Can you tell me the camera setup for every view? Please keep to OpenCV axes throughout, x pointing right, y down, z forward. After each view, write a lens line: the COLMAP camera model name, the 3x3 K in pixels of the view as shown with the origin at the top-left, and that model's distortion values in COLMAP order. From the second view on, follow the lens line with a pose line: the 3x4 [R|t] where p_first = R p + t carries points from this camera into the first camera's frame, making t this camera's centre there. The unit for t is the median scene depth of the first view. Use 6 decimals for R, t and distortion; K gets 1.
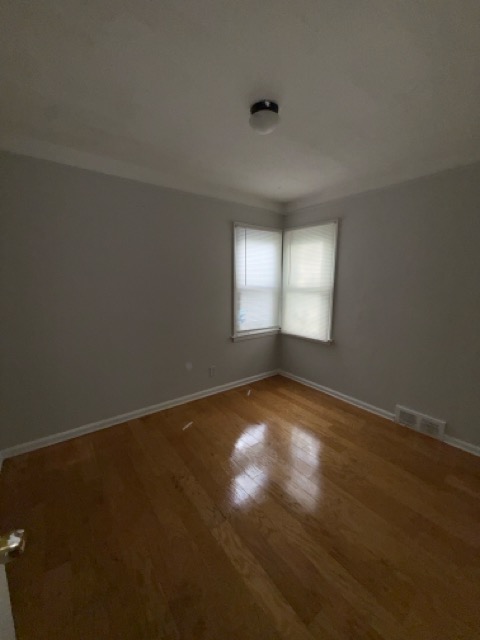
lens RADIAL K [[254.2, 0, 241.4], [0, 254.2, 317.0], [0, 0, 1]] dist [-0.000805, 0.000019]
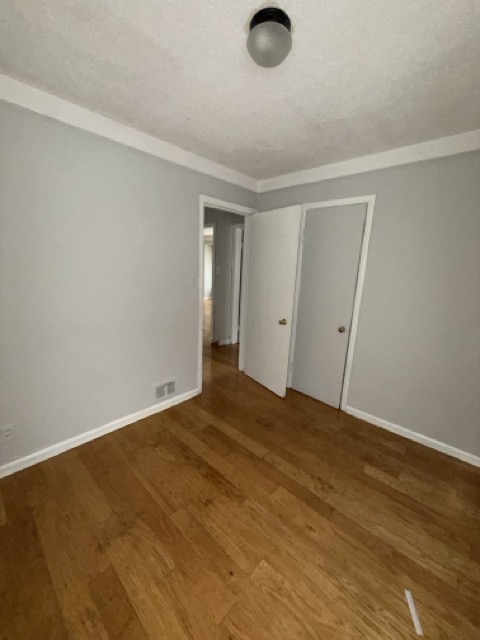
lens RADIAL K [[254.2, 0, 241.4], [0, 254.2, 317.0], [0, 0, 1]] dist [-0.000805, 0.000019]
pose [[-0.983438, -0.007615, -0.181086, 0.302849], [-0.070177, 0.937183, 0.341706, -0.337438], [0.167109, 0.348754, -0.922196, 2.066228]]
